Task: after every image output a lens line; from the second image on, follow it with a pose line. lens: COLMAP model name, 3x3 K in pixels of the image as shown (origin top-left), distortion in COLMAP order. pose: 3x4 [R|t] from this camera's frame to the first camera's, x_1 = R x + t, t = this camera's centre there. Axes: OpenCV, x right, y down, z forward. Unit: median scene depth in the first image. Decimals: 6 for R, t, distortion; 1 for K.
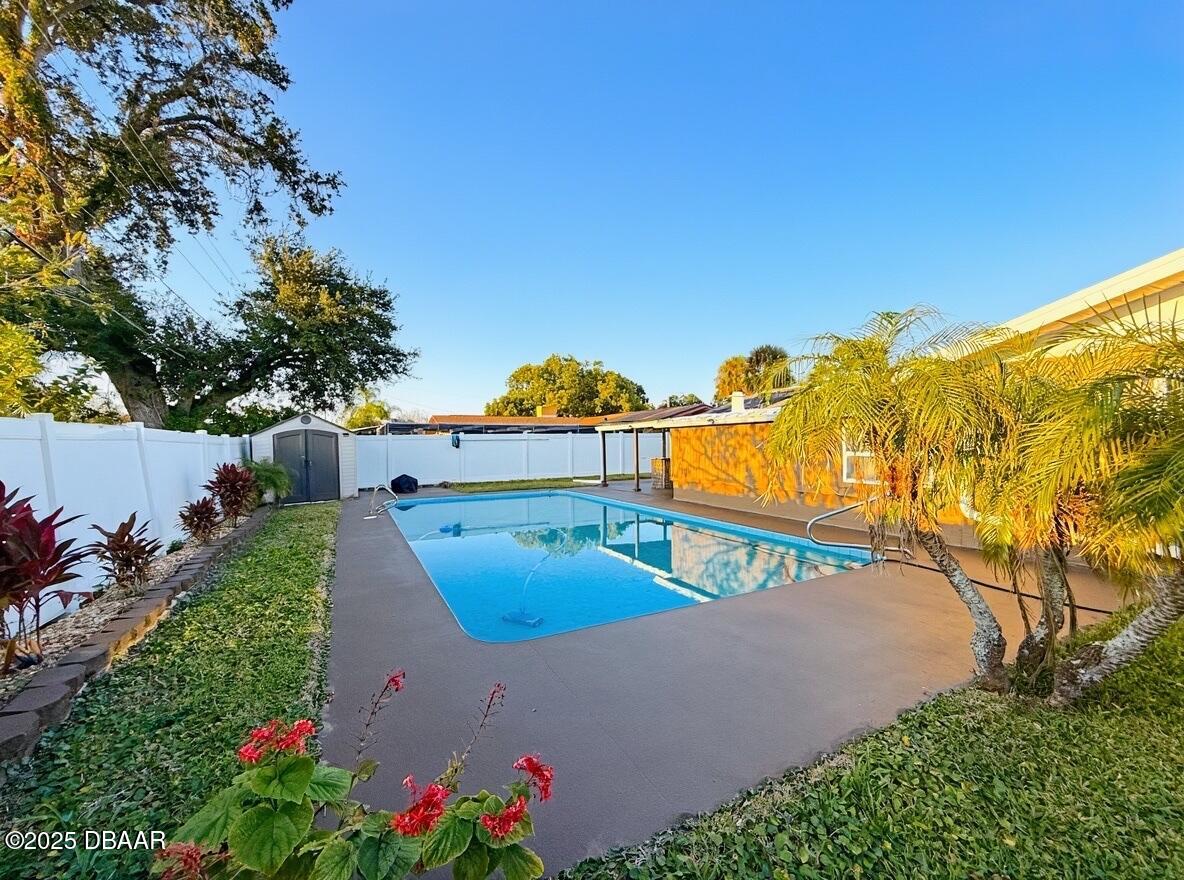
lens RADIAL K [[475.3, 0, 598.0], [0, 475.3, 444.5], [0, 0, 1]] dist [0.000250, -0.000448]
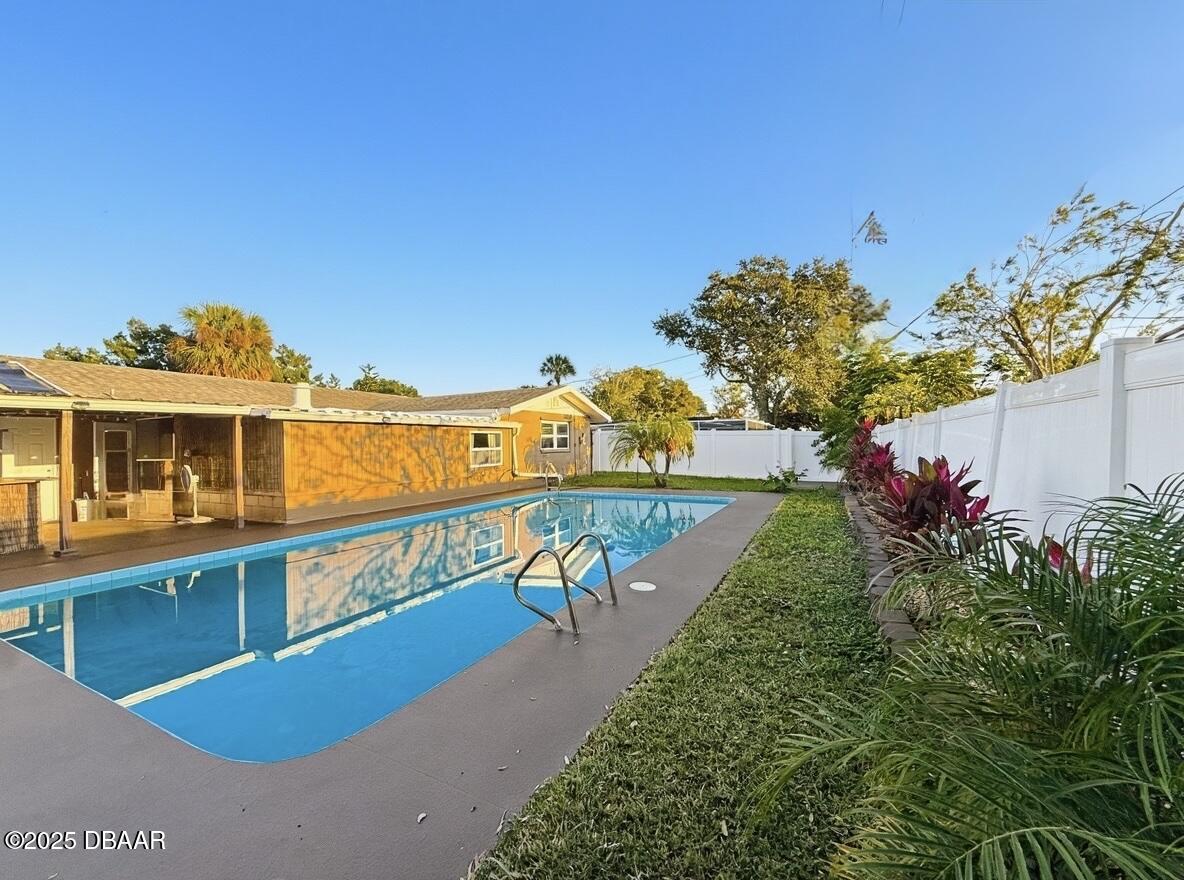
lens RADIAL K [[475.3, 0, 590.5], [0, 475.3, 444.8], [0, 0, 1]] dist [0.000250, -0.000448]
pose [[-0.573749, -0.016836, 0.818858, -0.548501], [-0.008145, 0.999857, 0.014851, -0.013846], [-0.818990, 0.001850, -0.573804, 0.856997]]
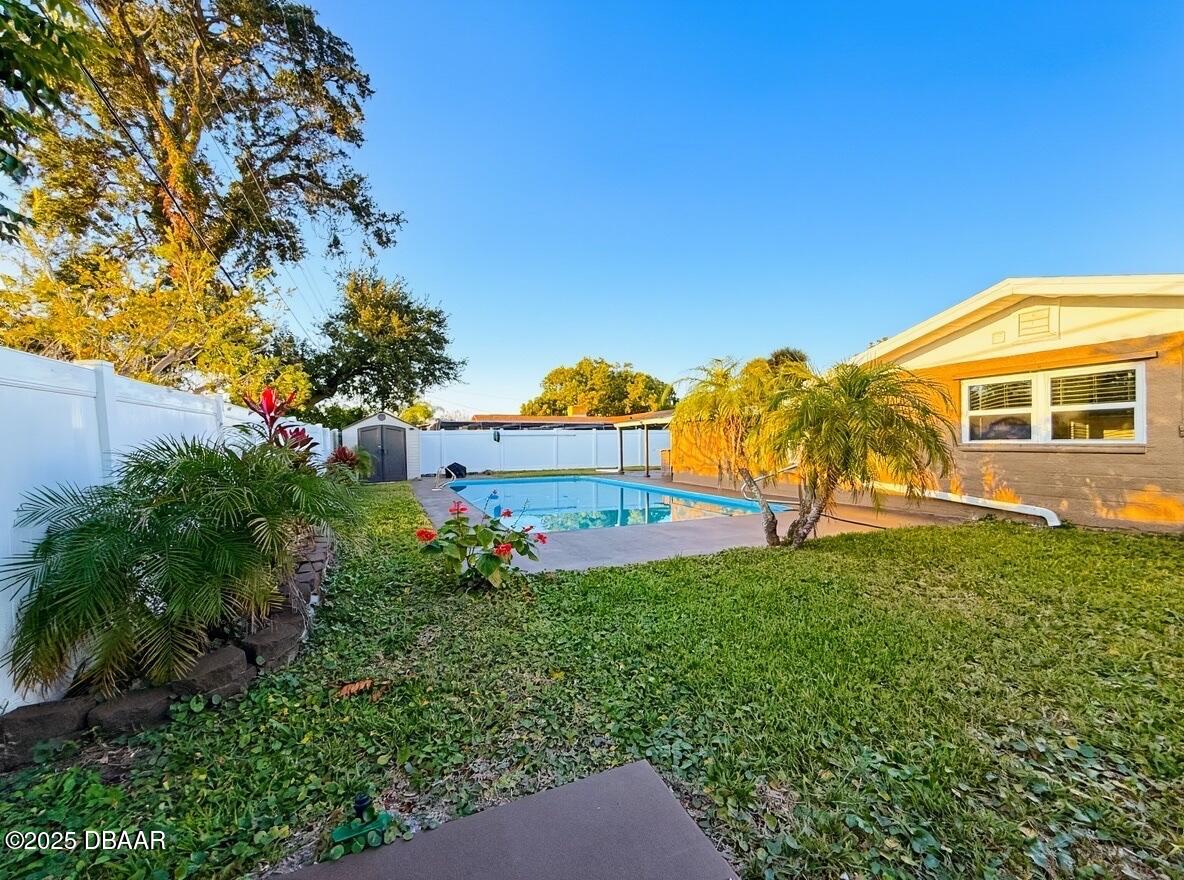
lens RADIAL K [[475.3, 0, 597.7], [0, 475.3, 444.7], [0, 0, 1]] dist [0.000250, -0.000448]
pose [[0.997385, 0.003283, -0.072190, 0.044546], [-0.003304, 0.999995, -0.000171, 0.017069], [0.072189, 0.000409, 0.997391, -0.195931]]
